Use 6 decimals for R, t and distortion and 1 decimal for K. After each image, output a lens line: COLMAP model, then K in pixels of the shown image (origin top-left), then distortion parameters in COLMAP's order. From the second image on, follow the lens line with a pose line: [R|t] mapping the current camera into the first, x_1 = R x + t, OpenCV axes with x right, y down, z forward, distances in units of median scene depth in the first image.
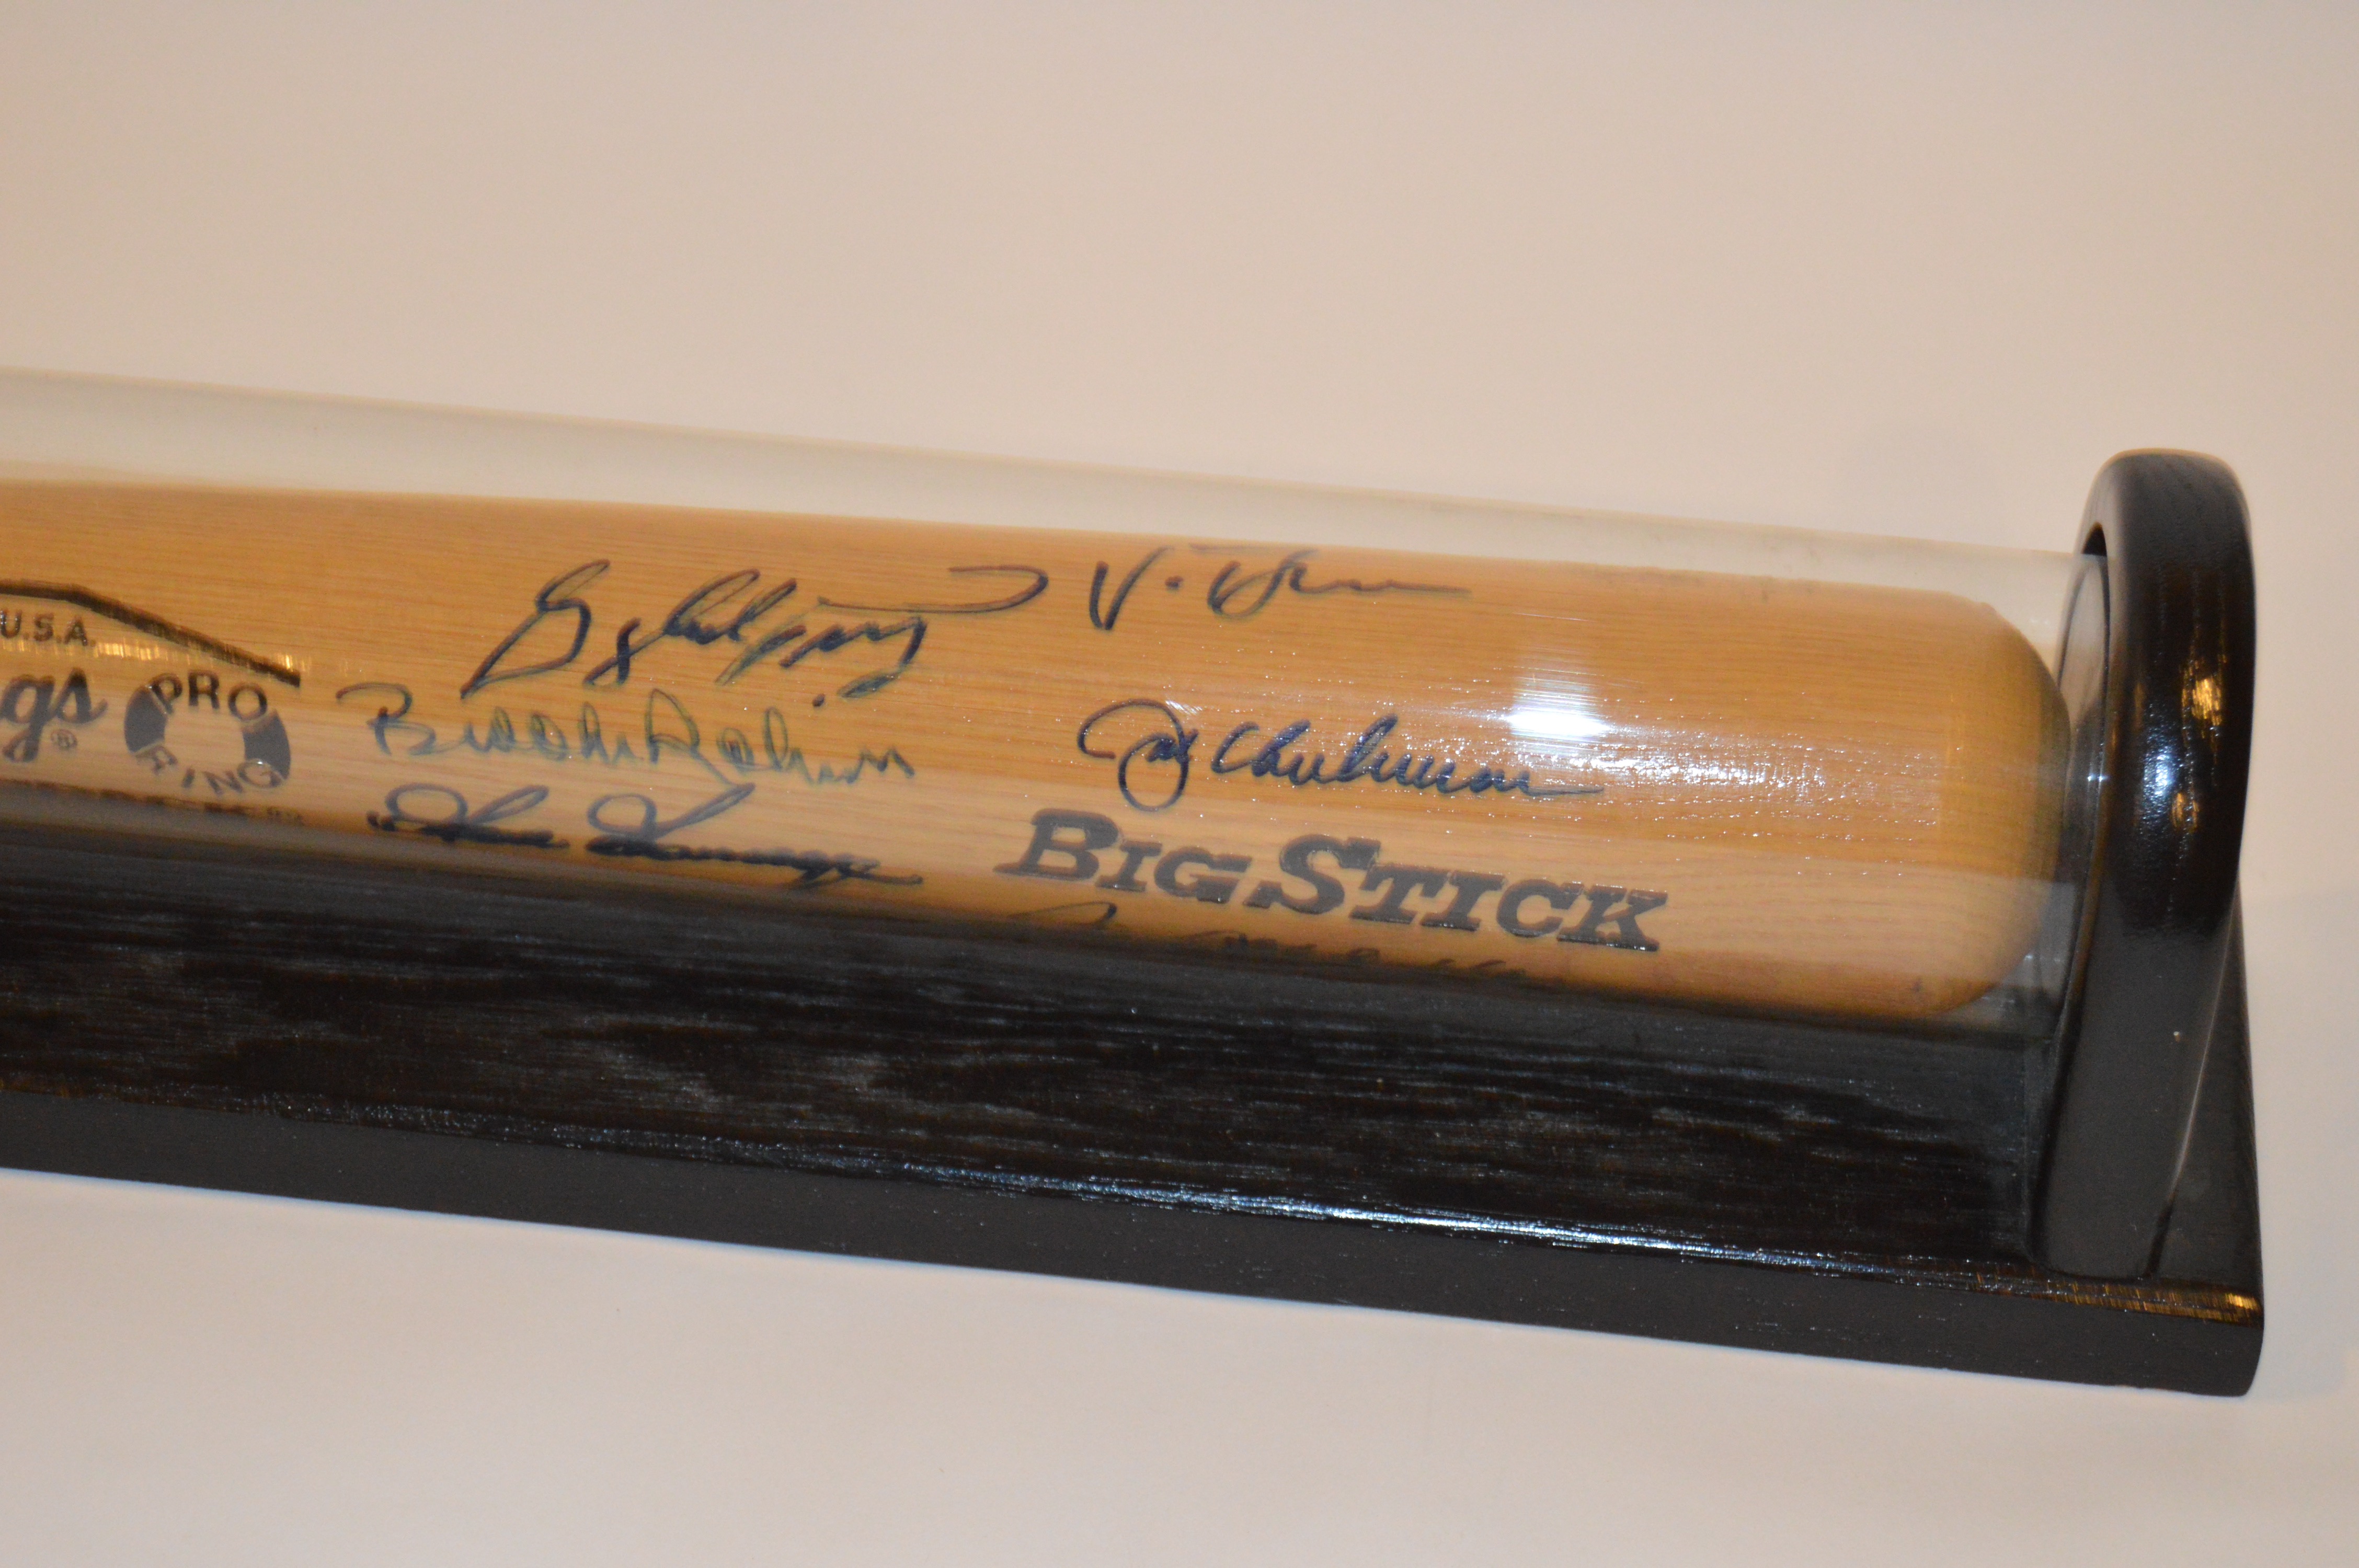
lens RADIAL K [[5349.6, 0, 1179.5], [0, 5349.6, 784.0], [0, 0, 1]] dist [-0.004234, -0.404420]
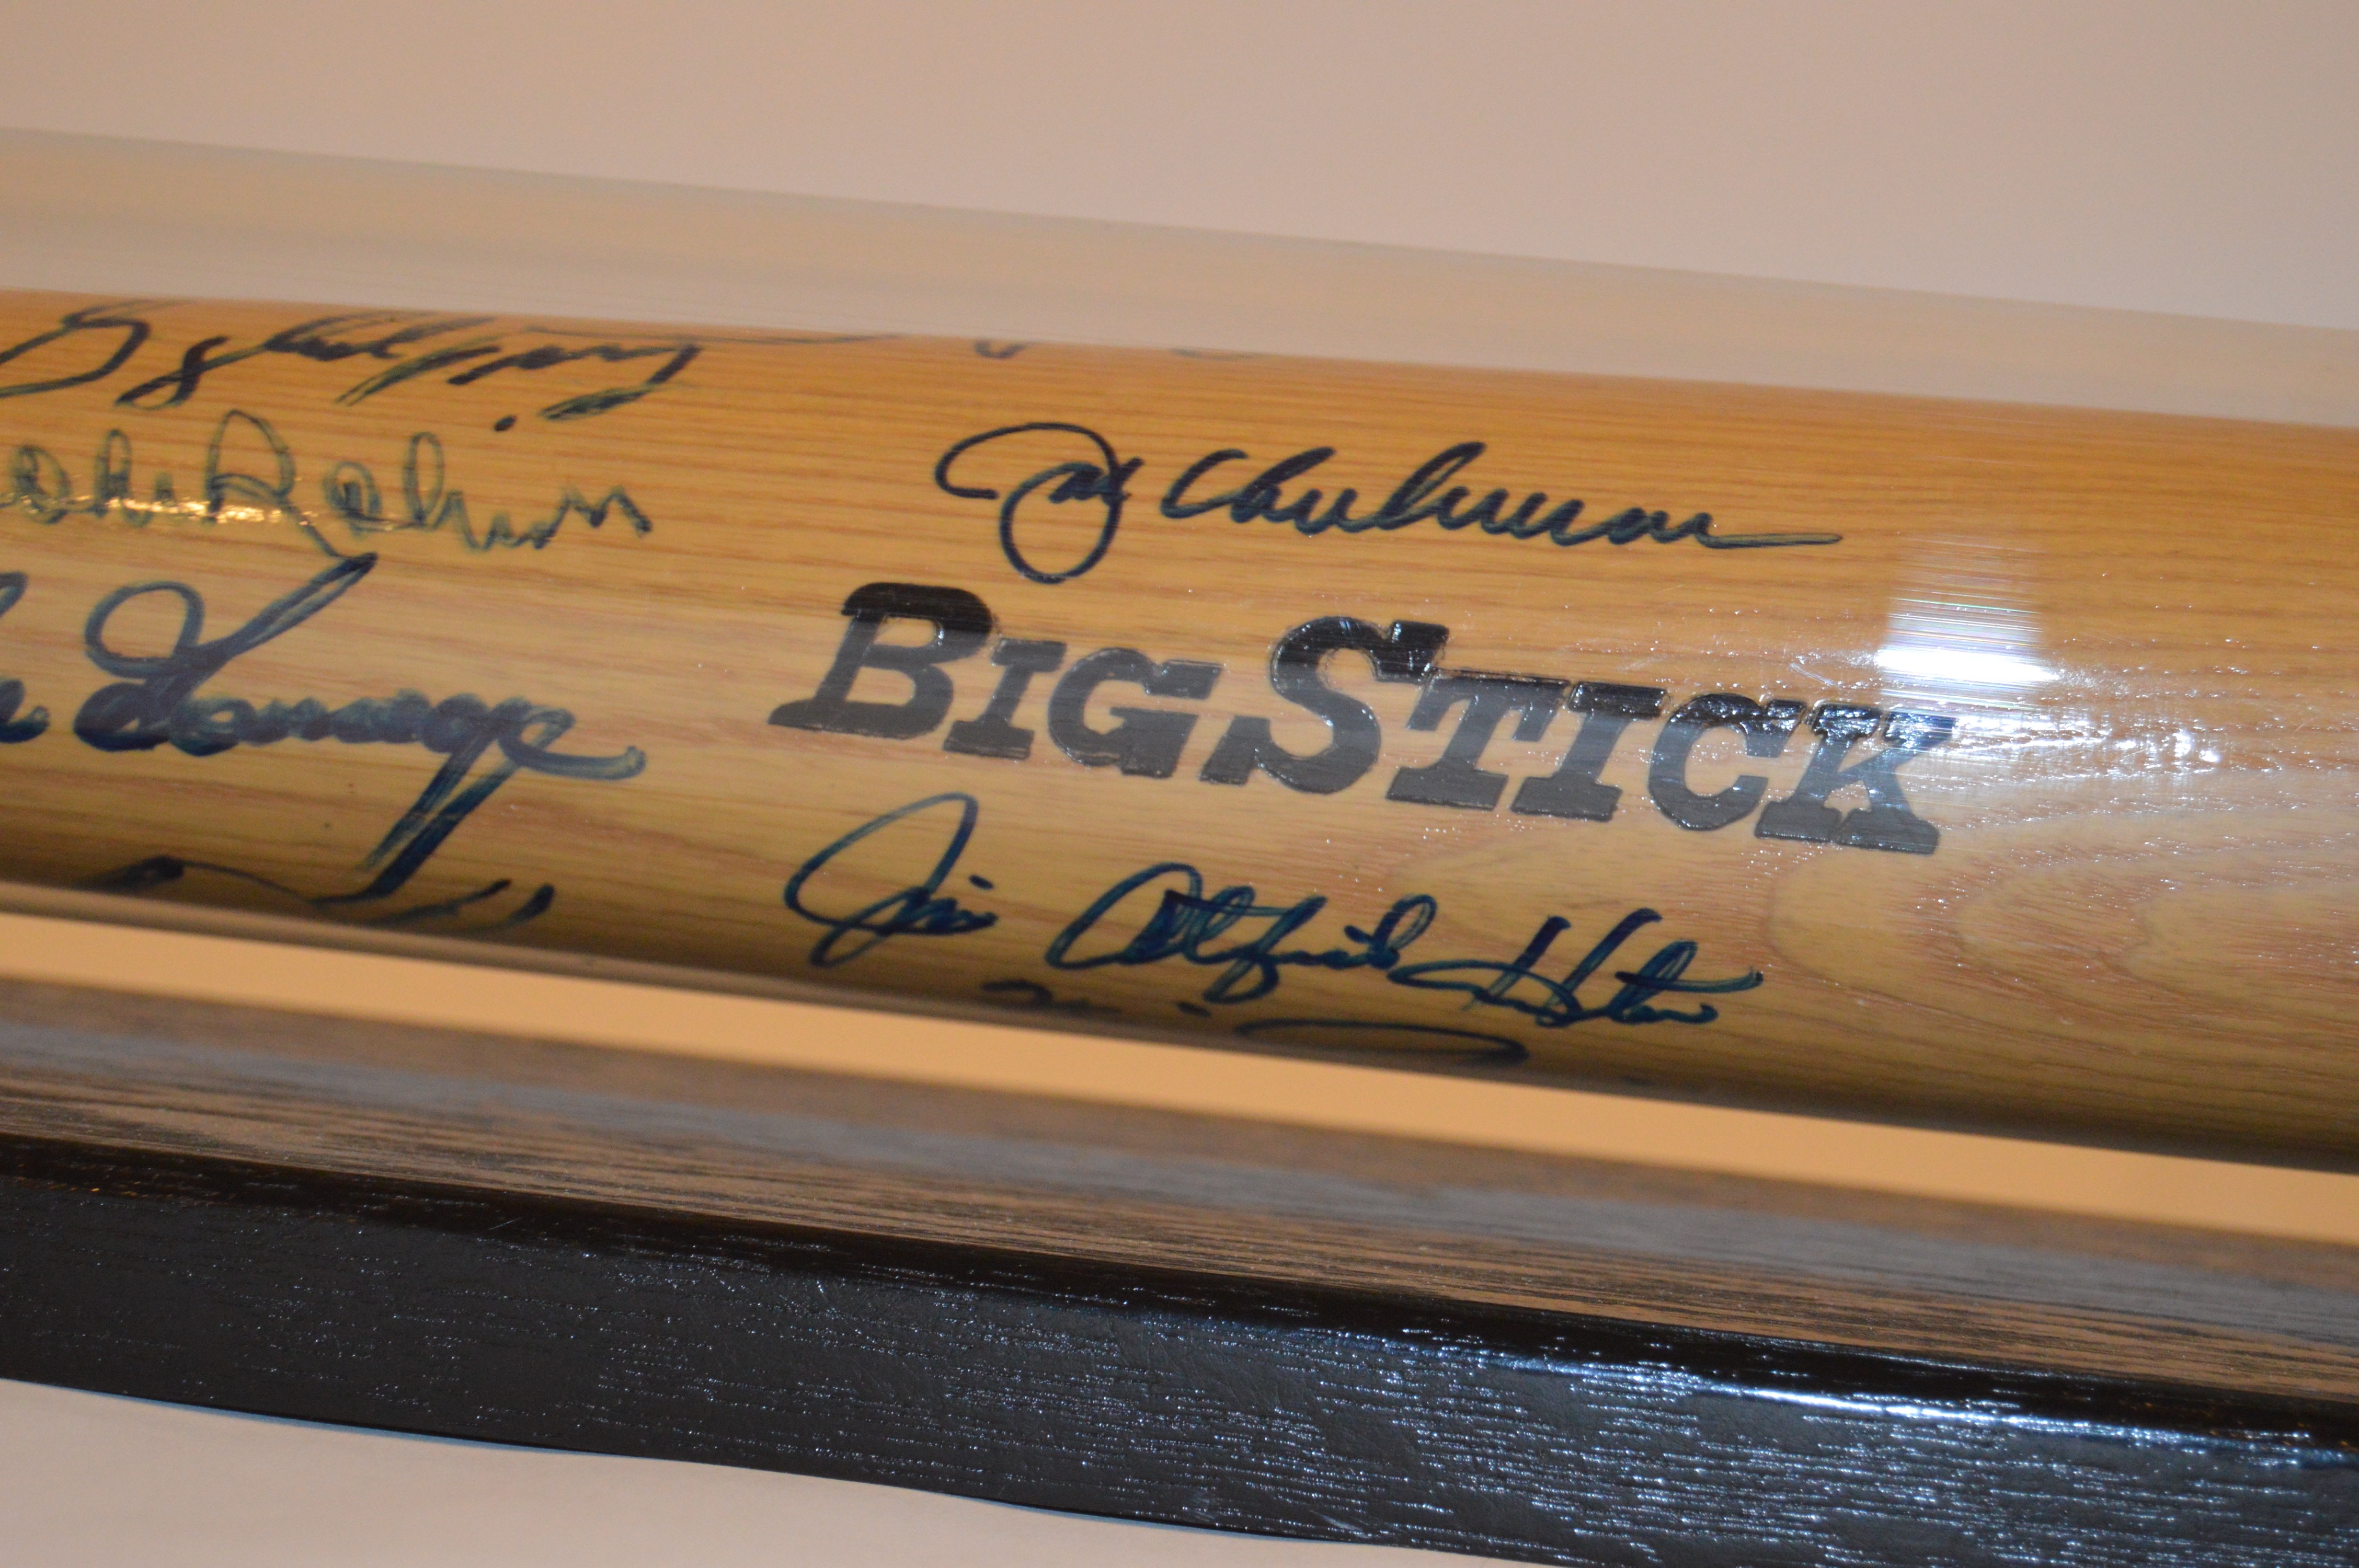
lens RADIAL K [[4917.0, 0, 1179.5], [0, 4917.0, 784.0], [0, 0, 1]] dist [-0.002911, -0.328316]
pose [[0.998102, 0.060526, -0.011323, 0.015591], [-0.055563, 0.806027, -0.589265, 0.329966], [-0.026539, 0.588776, 0.807860, 0.576613]]
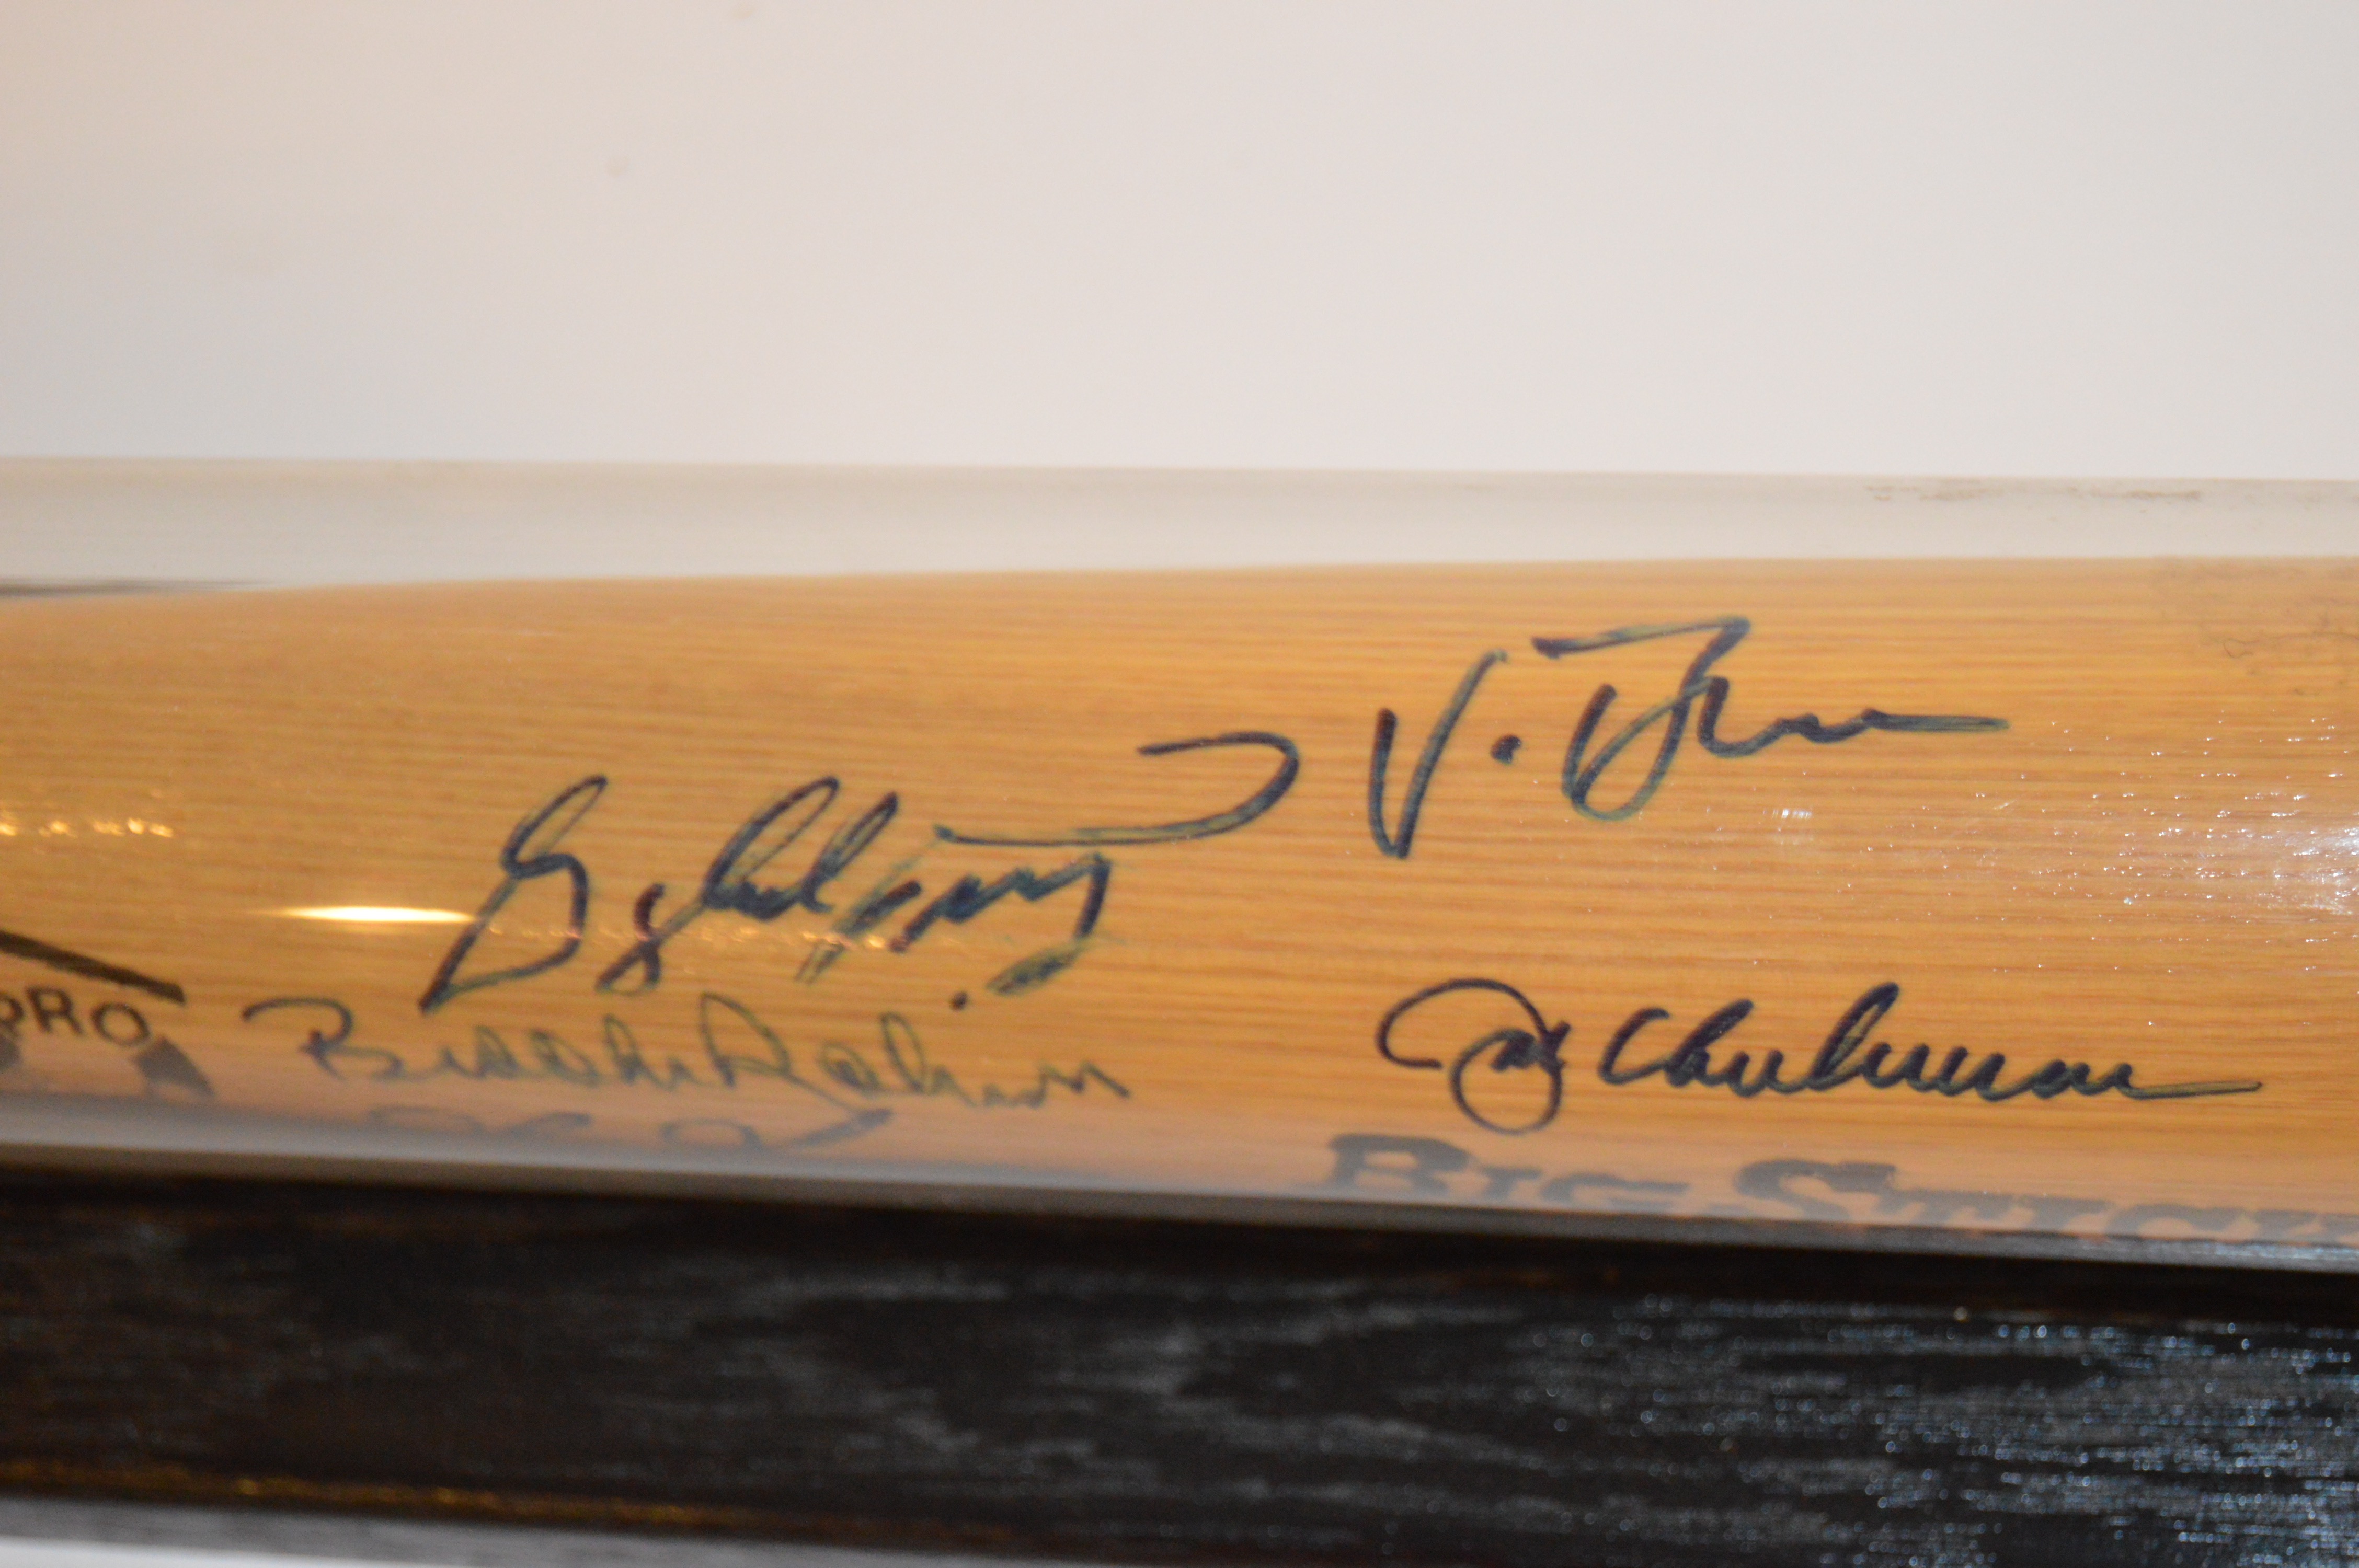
lens RADIAL K [[4986.4, 0, 1179.5], [0, 4986.4, 784.0], [0, 0, 1]] dist [-0.020327, -0.137531]
pose [[0.973689, -0.090195, -0.209270, 0.079048], [0.164021, 0.914911, 0.368830, -0.243714], [0.158197, -0.393451, 0.905633, 0.488948]]
